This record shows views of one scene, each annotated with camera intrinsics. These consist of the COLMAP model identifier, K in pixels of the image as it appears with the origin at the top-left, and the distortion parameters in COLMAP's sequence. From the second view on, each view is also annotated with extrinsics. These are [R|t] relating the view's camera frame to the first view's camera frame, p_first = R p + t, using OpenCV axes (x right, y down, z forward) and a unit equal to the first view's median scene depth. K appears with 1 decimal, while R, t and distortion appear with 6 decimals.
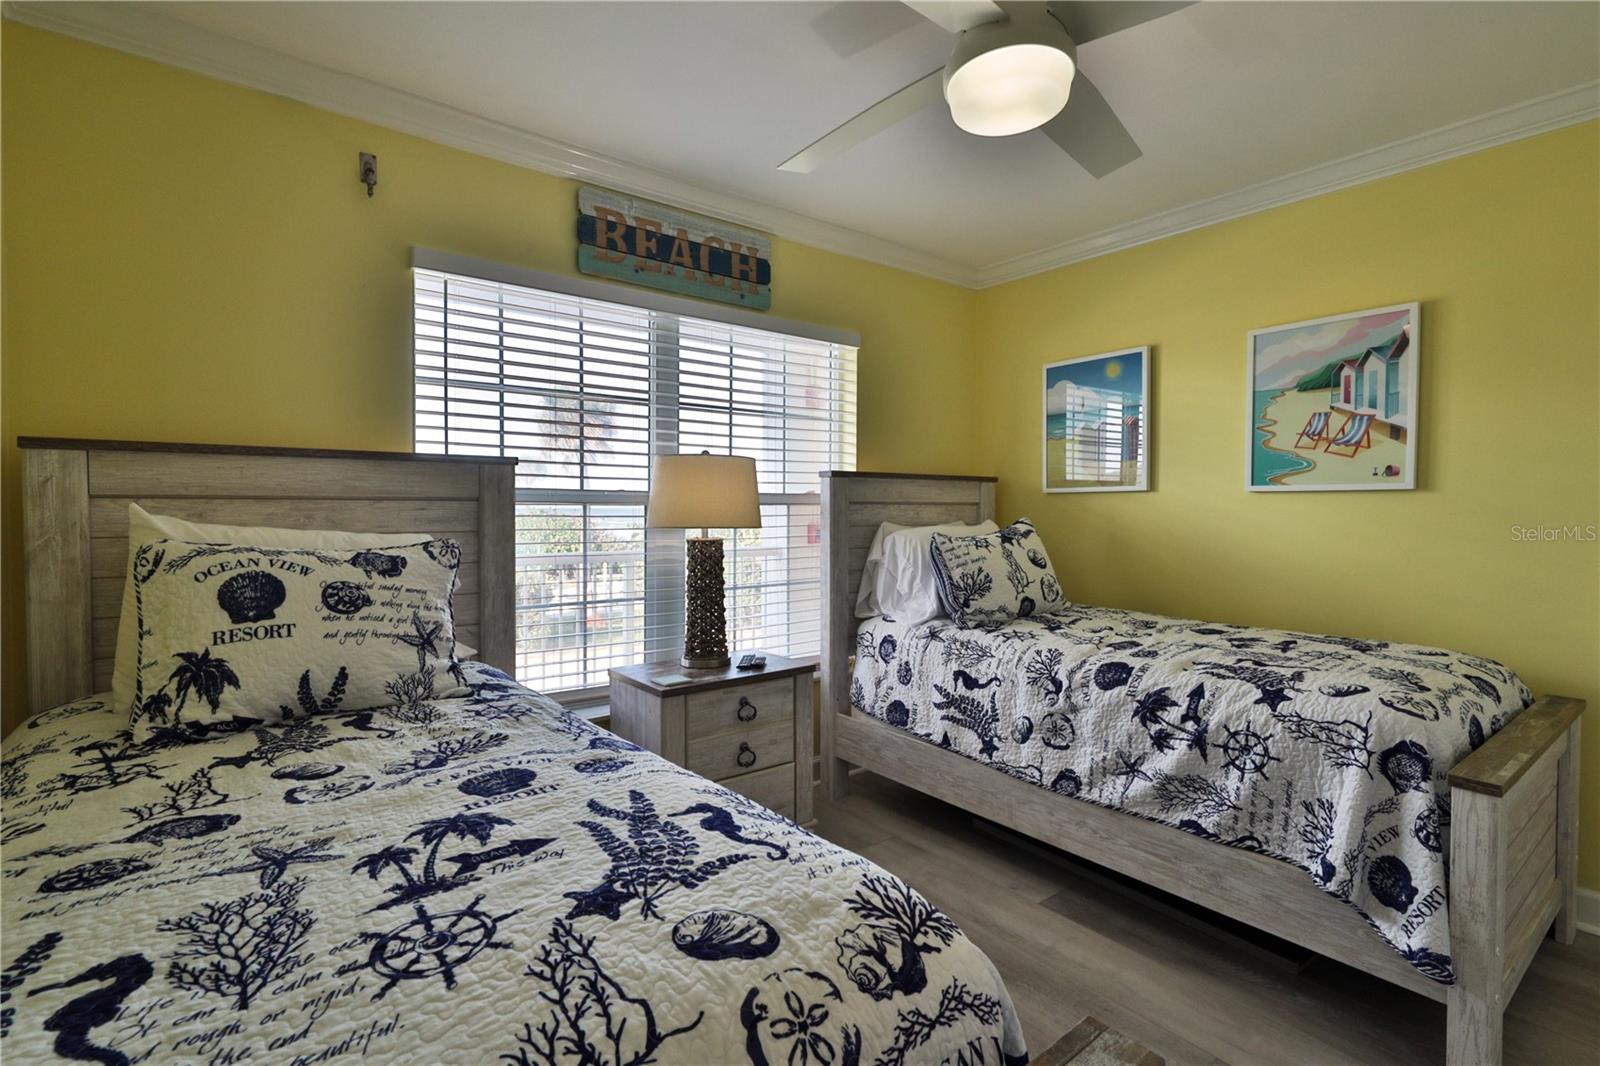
lens RADIAL K [[725.8, 0, 798.6], [0, 725.8, 531.2], [0, 0, 1]] dist [-0.003759, -0.000102]
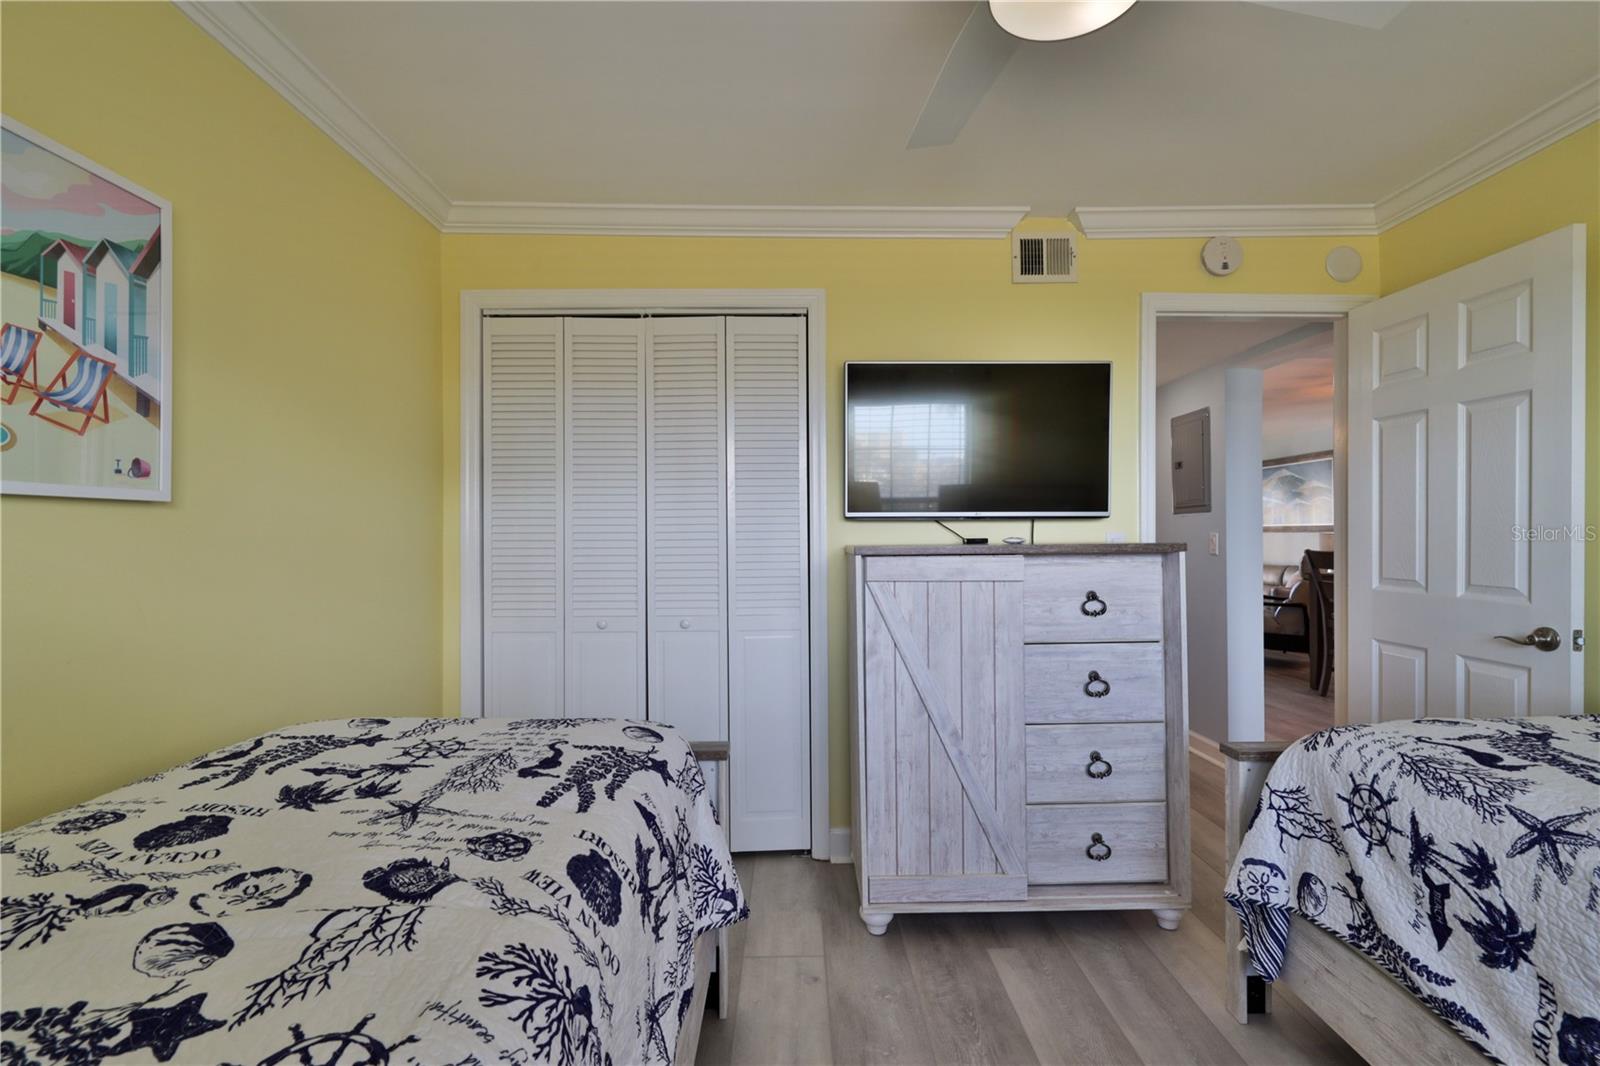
lens RADIAL K [[725.8, 0, 800.5], [0, 725.8, 535.9], [0, 0, 1]] dist [-0.003759, -0.000102]
pose [[-0.814896, 0.003667, 0.579595, -1.952358], [0.012866, 0.999848, 0.011765, -0.041713], [-0.579464, 0.017044, -0.814820, 1.579259]]
